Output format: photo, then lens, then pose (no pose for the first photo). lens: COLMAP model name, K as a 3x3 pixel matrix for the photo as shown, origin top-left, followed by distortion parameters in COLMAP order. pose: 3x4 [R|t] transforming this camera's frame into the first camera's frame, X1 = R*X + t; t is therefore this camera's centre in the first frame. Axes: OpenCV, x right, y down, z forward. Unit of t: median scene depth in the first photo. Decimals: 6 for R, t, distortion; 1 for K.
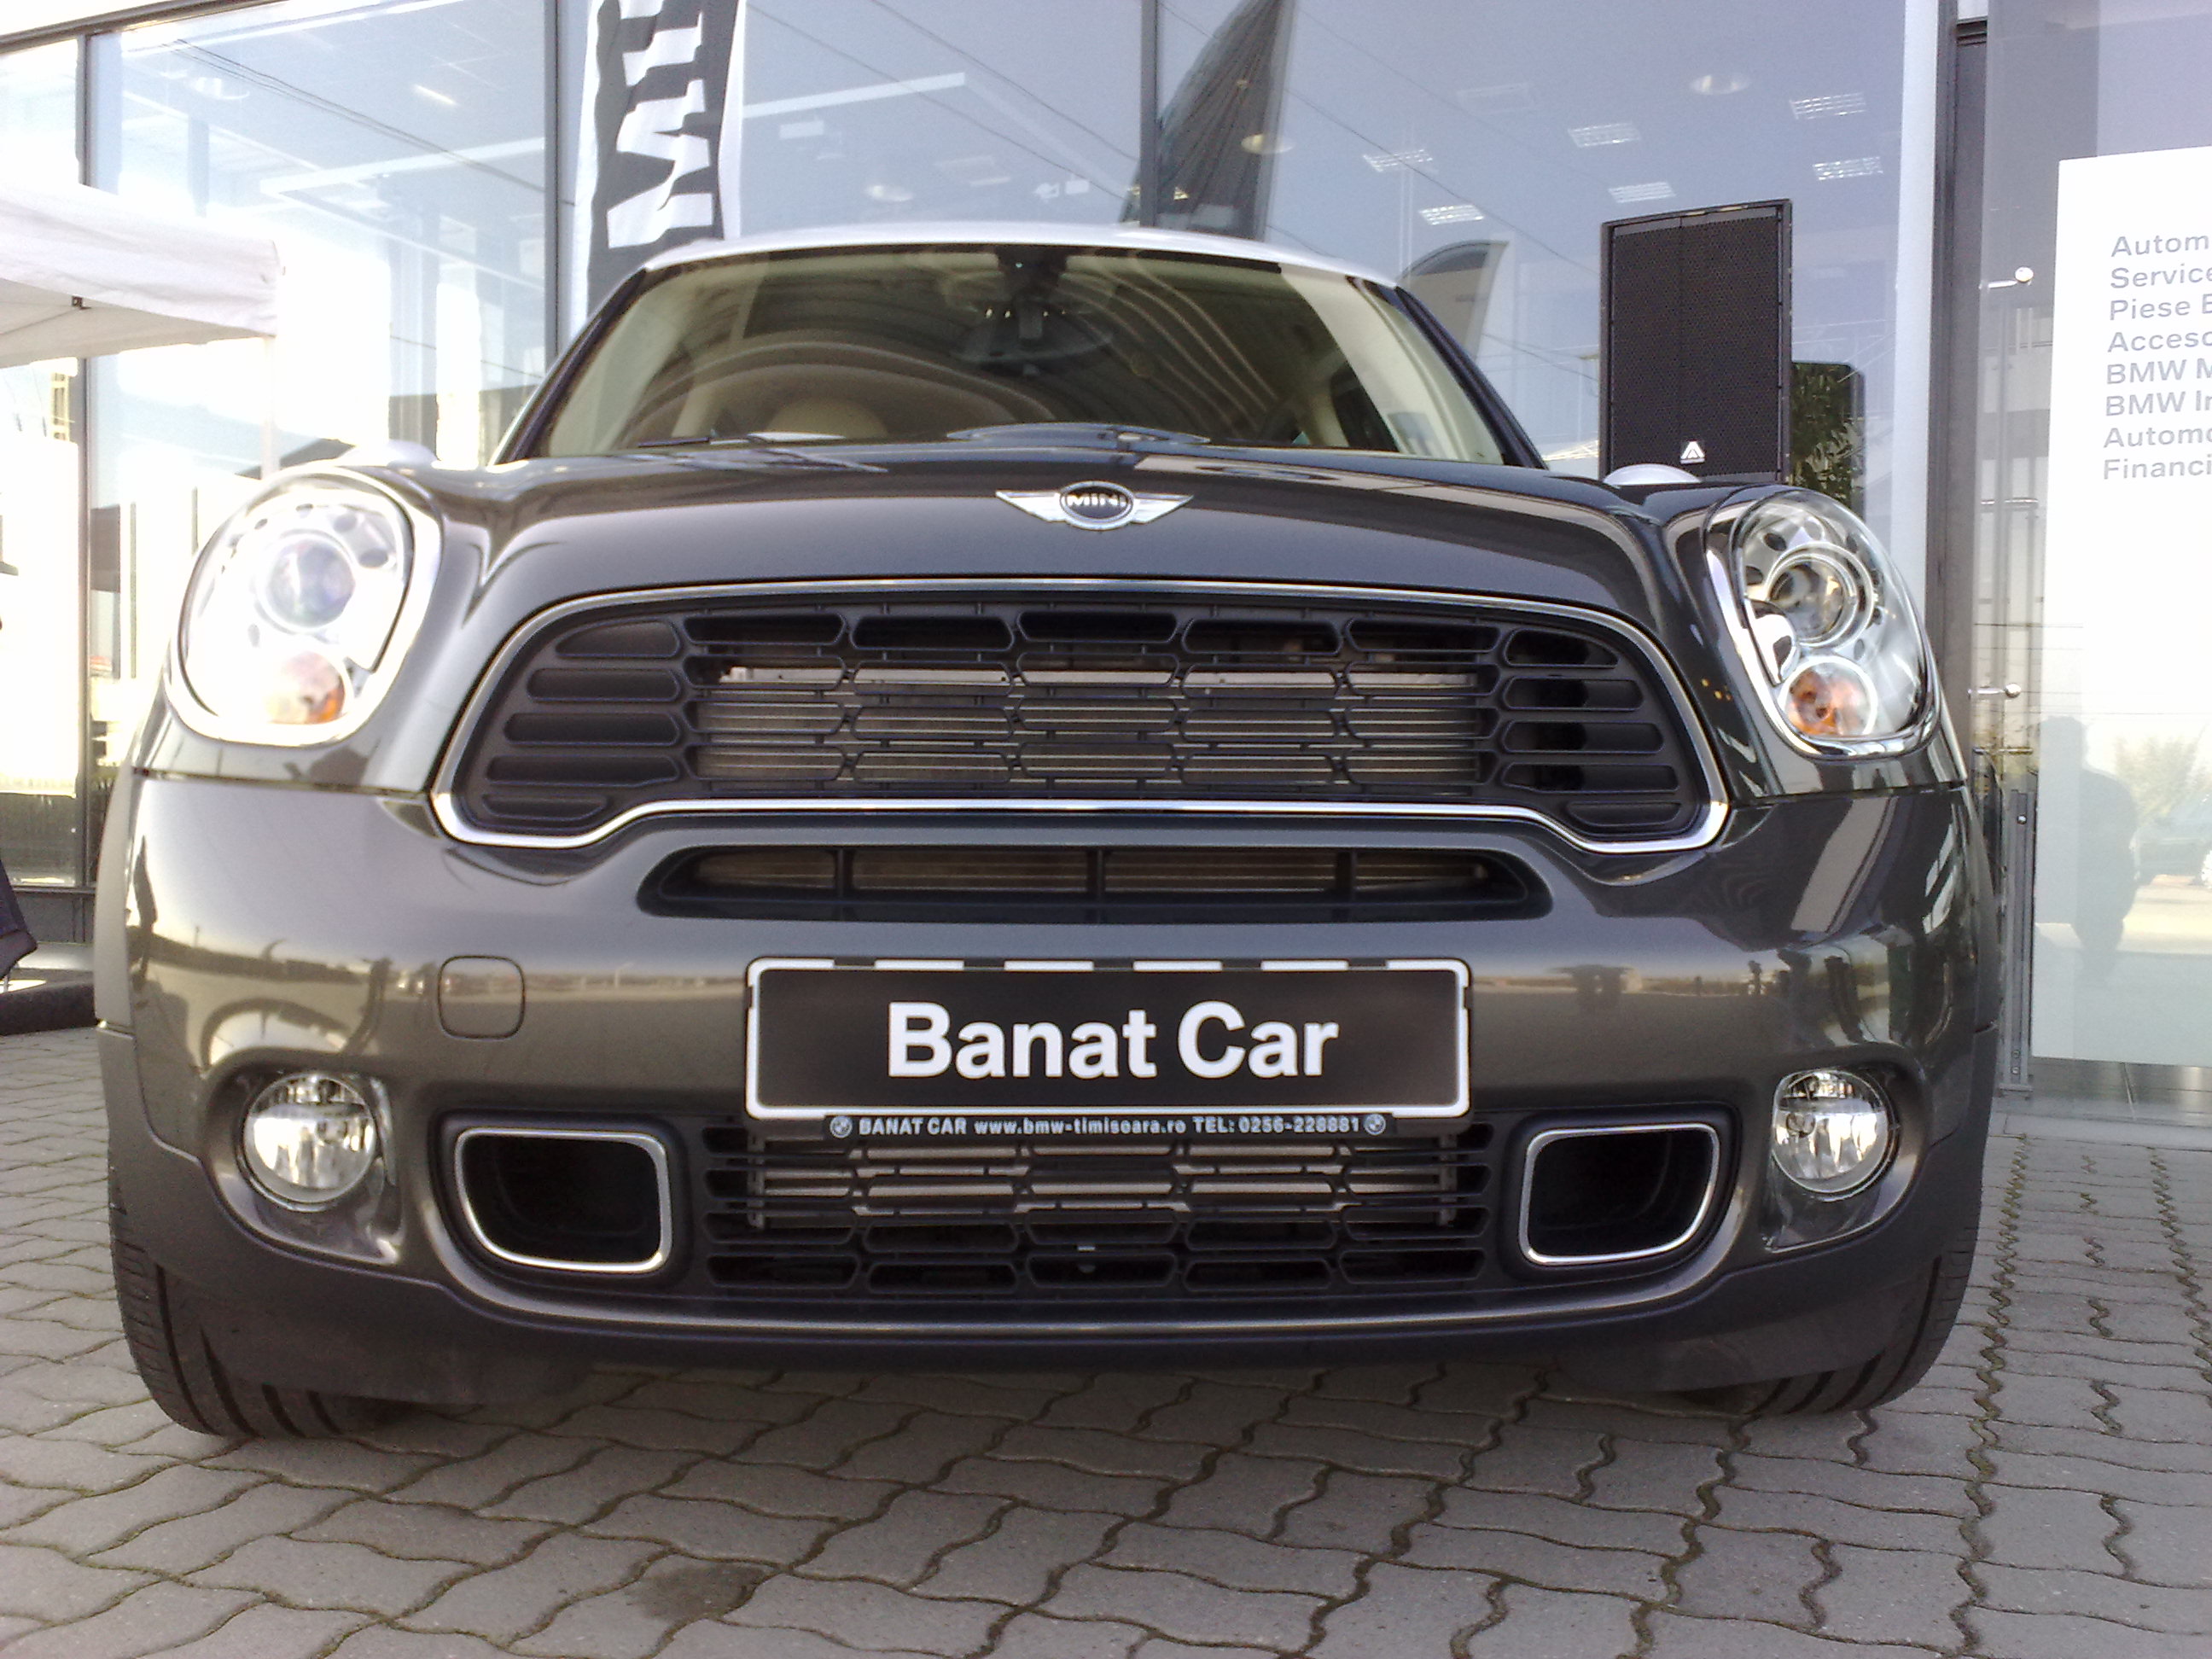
lens RADIAL K [[2136.0, 0, 1147.6], [0, 2136.0, 833.8], [0, 0, 1]] dist [0.138820, -0.019871]
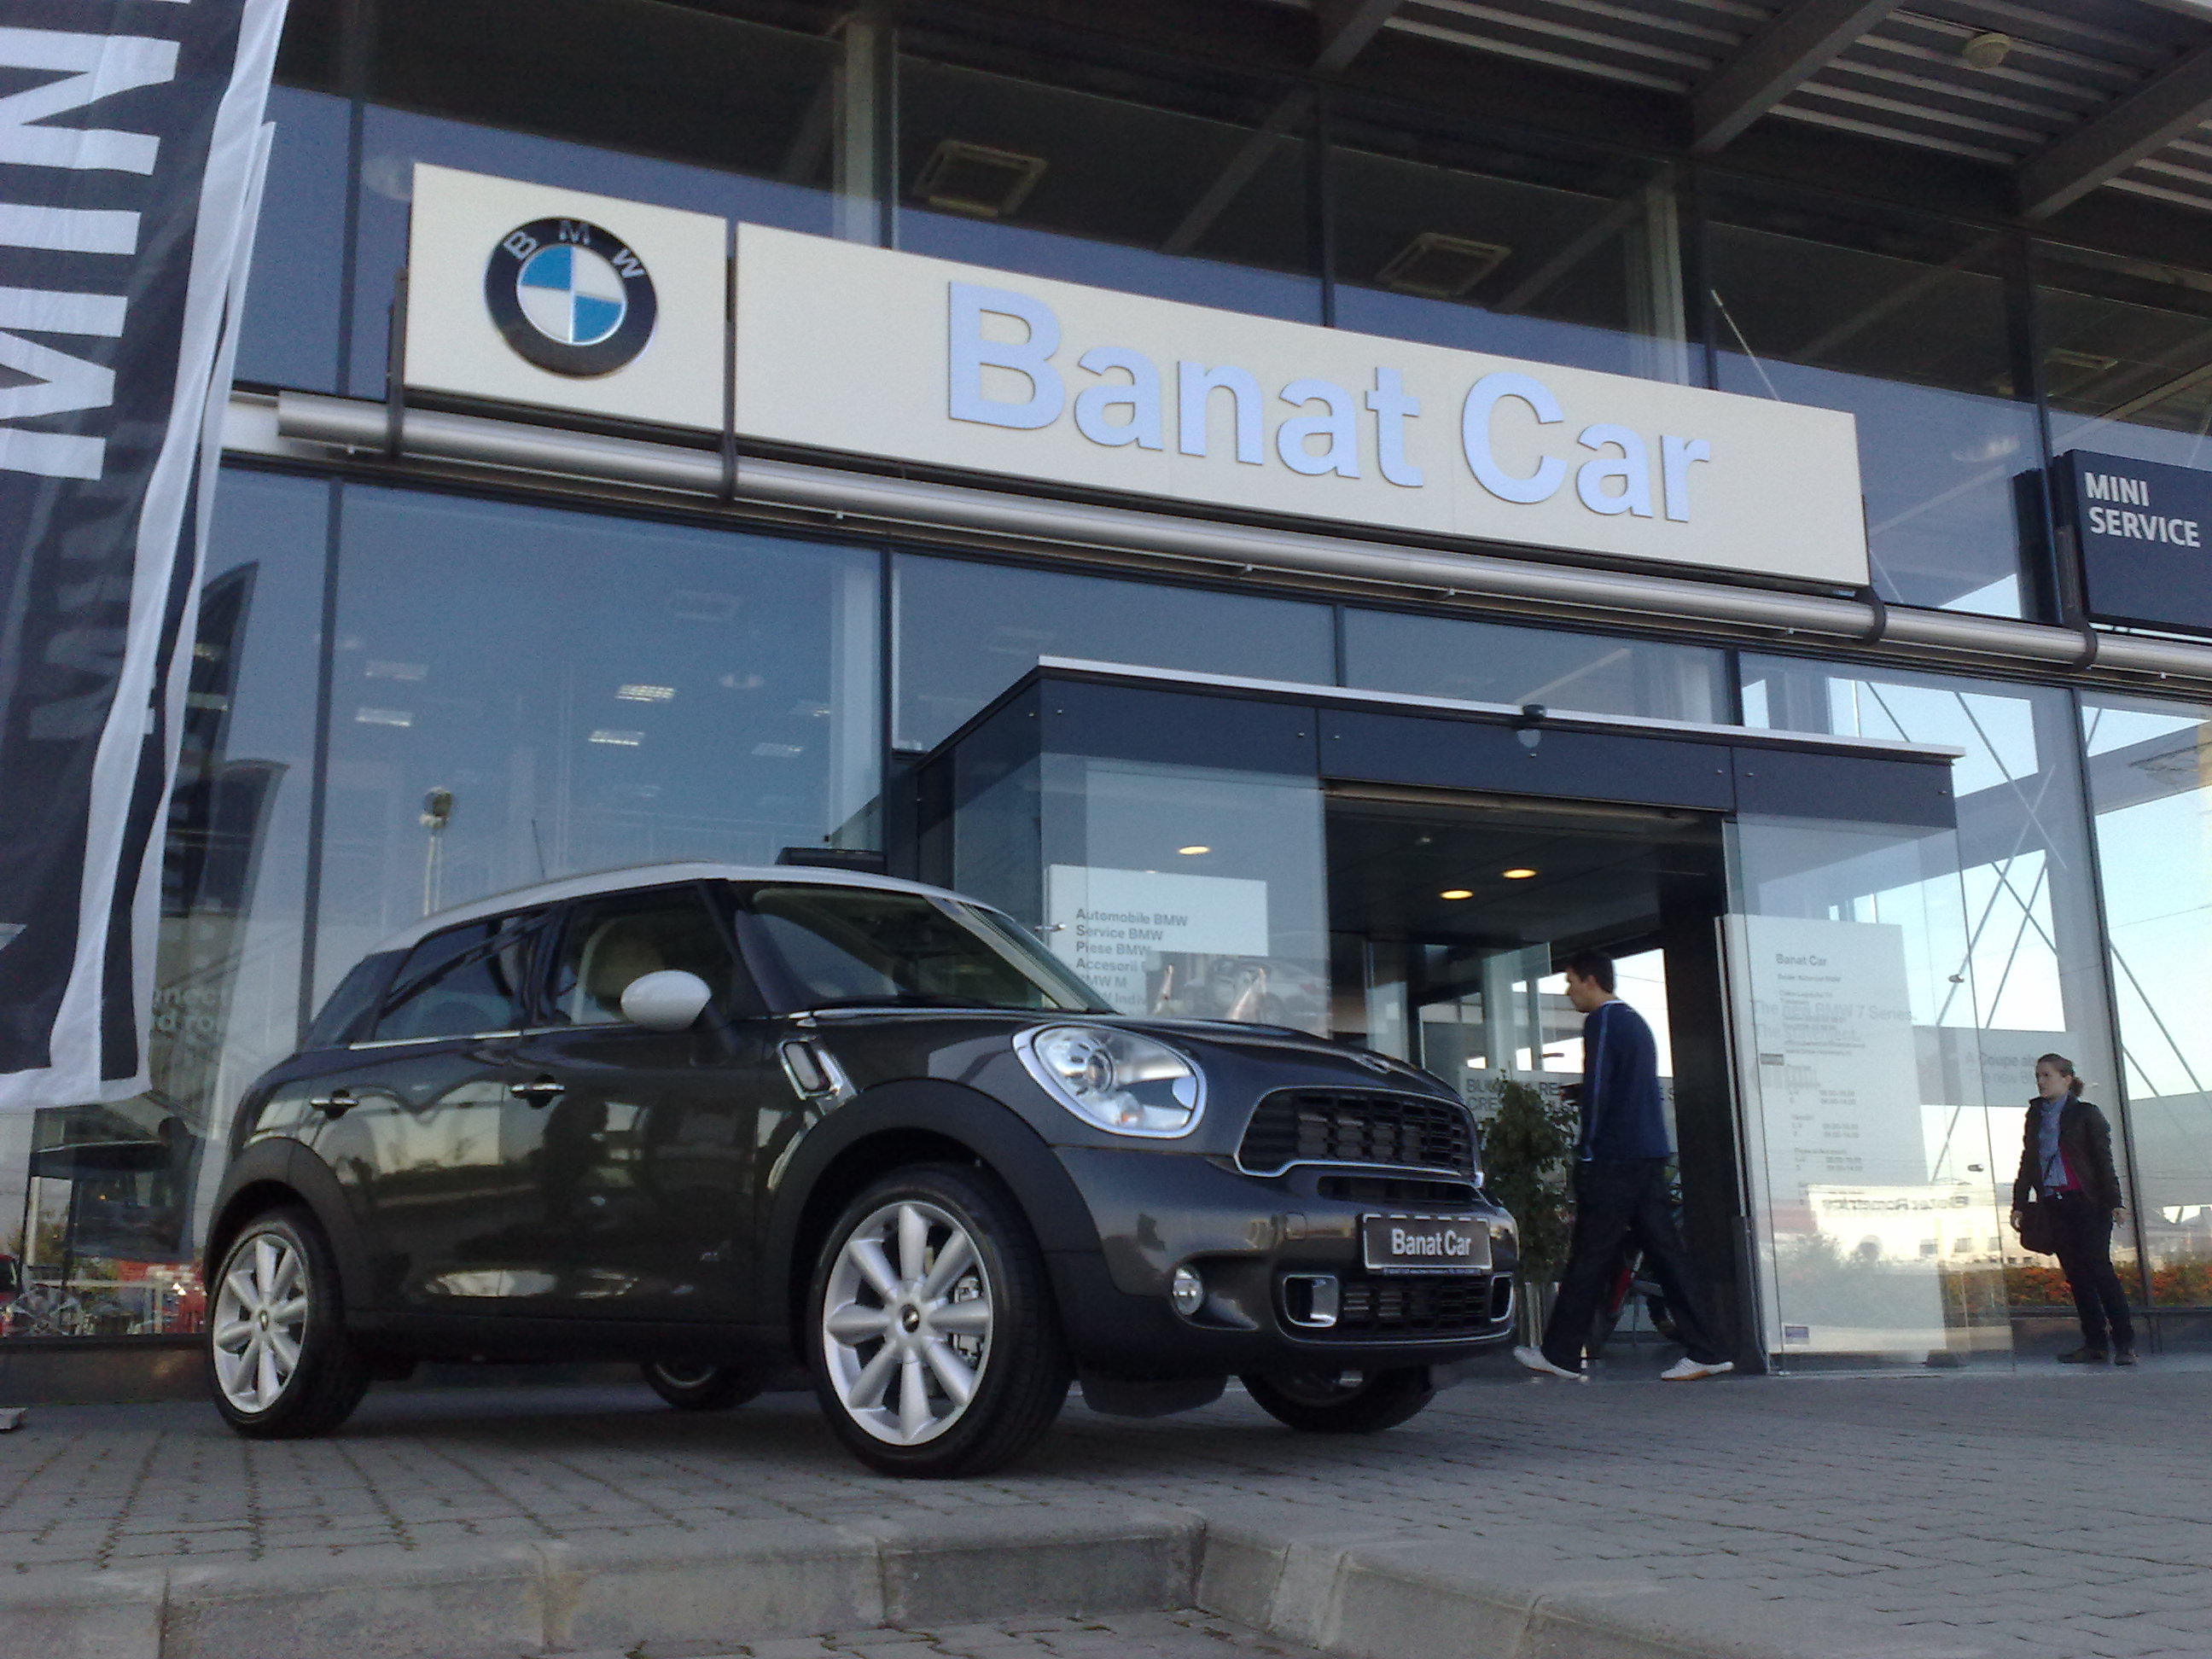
lens RADIAL K [[2136.0, 0, 1147.6], [0, 2136.0, 833.8], [0, 0, 1]] dist [0.138820, -0.019871]
pose [[0.702076, 0.131152, 0.699920, -2.598281], [0.024526, 0.977857, -0.207834, 0.155936], [-0.711679, 0.163082, 0.683313, -0.959844]]
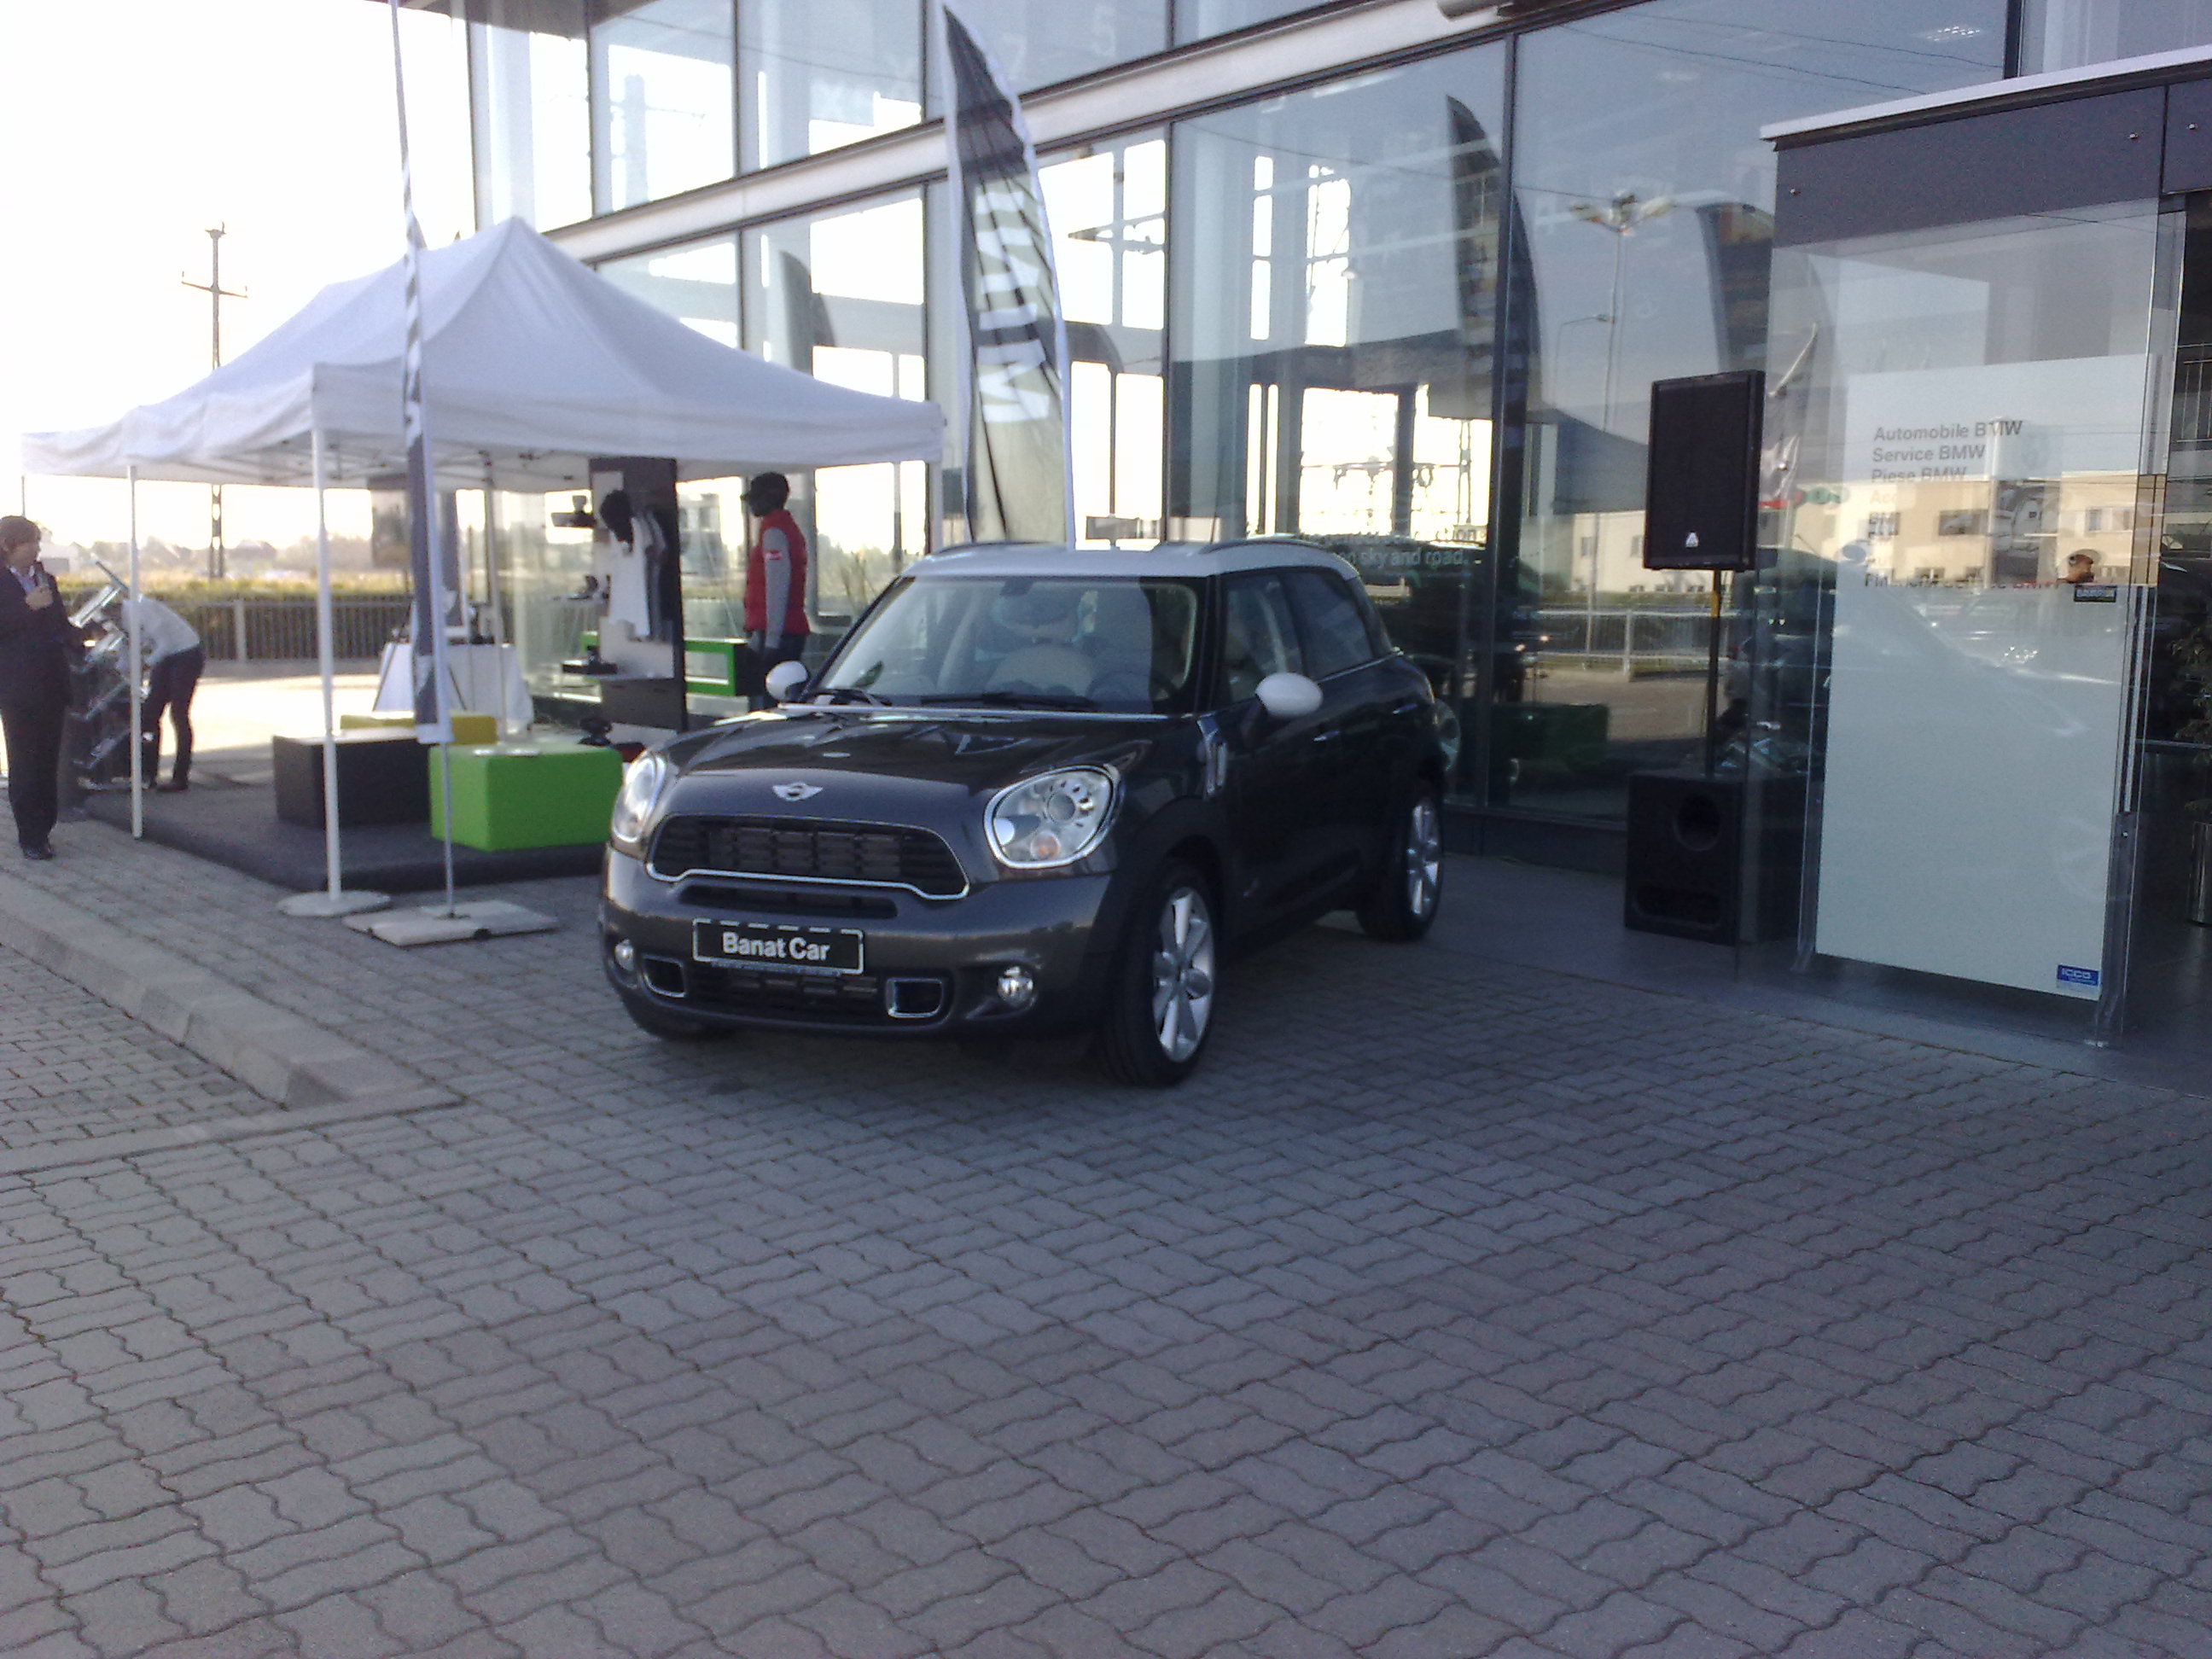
lens RADIAL K [[2136.0, 0, 1147.6], [0, 2136.0, 833.8], [0, 0, 1]] dist [0.138820, -0.019871]
pose [[0.890706, 0.051166, -0.451691, 2.213696], [-0.000482, 0.993751, 0.111617, -0.509110], [0.454580, -0.099200, 0.885165, -1.962029]]
